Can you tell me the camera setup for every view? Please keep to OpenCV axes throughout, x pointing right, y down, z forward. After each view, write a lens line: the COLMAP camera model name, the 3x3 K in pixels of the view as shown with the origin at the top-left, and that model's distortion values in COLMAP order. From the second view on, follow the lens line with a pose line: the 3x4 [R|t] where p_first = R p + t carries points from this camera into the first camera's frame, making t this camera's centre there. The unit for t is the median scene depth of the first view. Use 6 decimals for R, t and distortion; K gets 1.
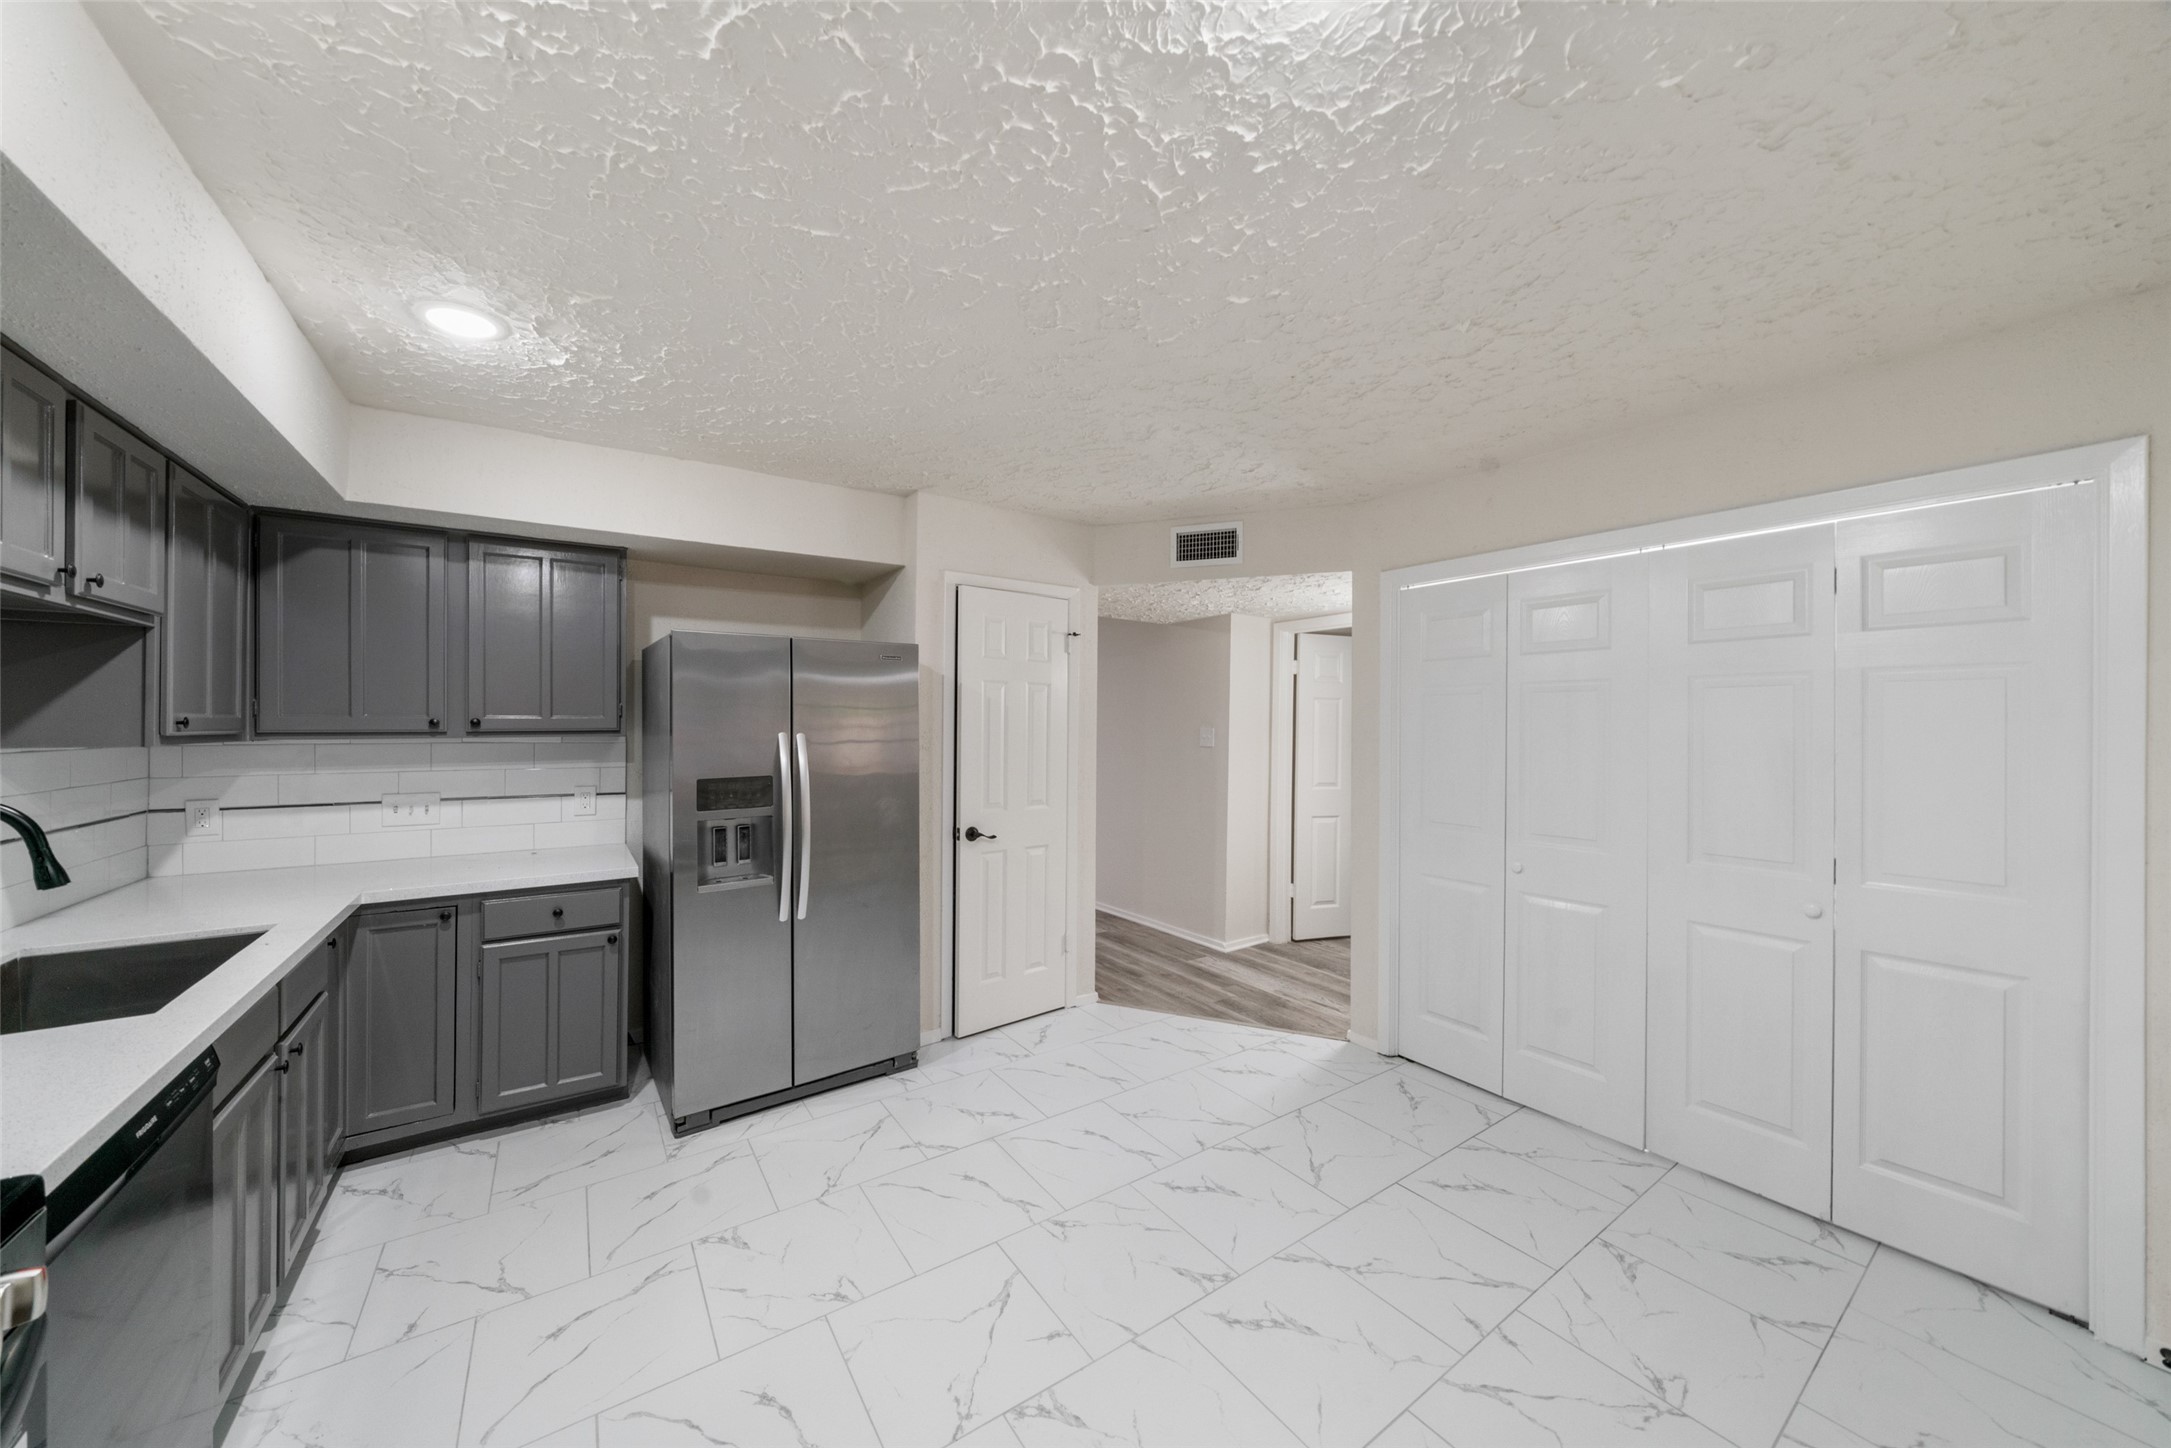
lens RADIAL K [[742.4, 0, 1074.0], [0, 742.4, 731.6], [0, 0, 1]] dist [-0.006146, 0.000010]
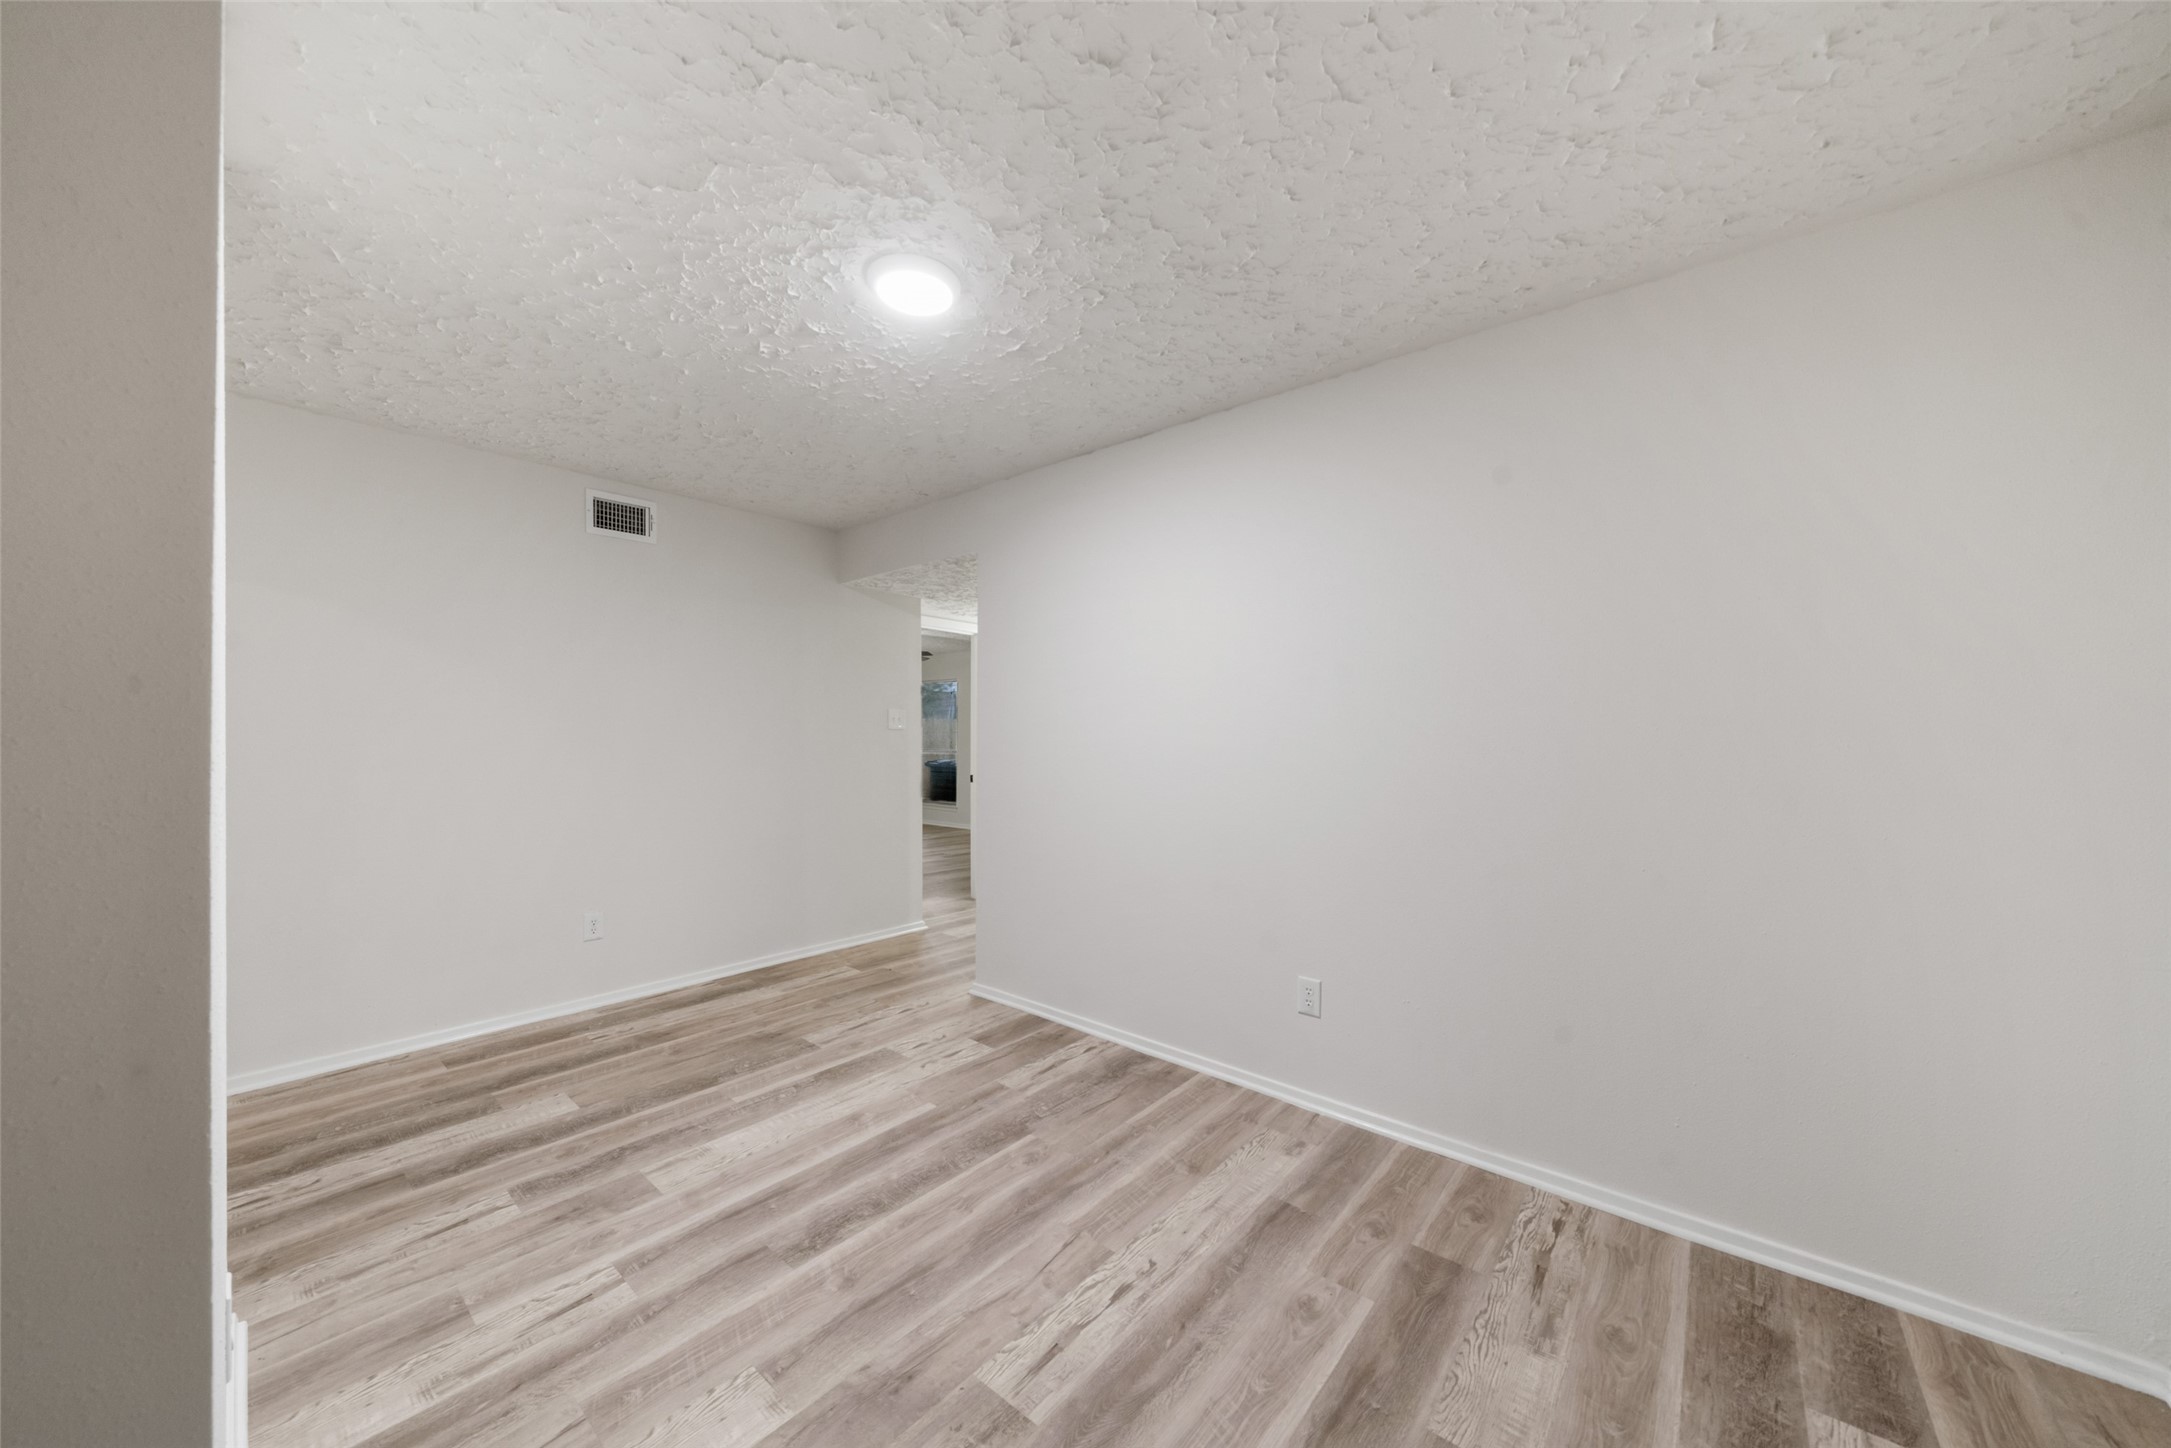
lens RADIAL K [[742.4, 0, 1074.0], [0, 742.4, 731.6], [0, 0, 1]] dist [-0.006146, 0.000010]
pose [[-0.248340, 0.007484, 0.968644, -1.206120], [0.002798, 0.999972, -0.007009, 0.044464], [-0.968669, 0.000969, -0.248354, 1.505457]]
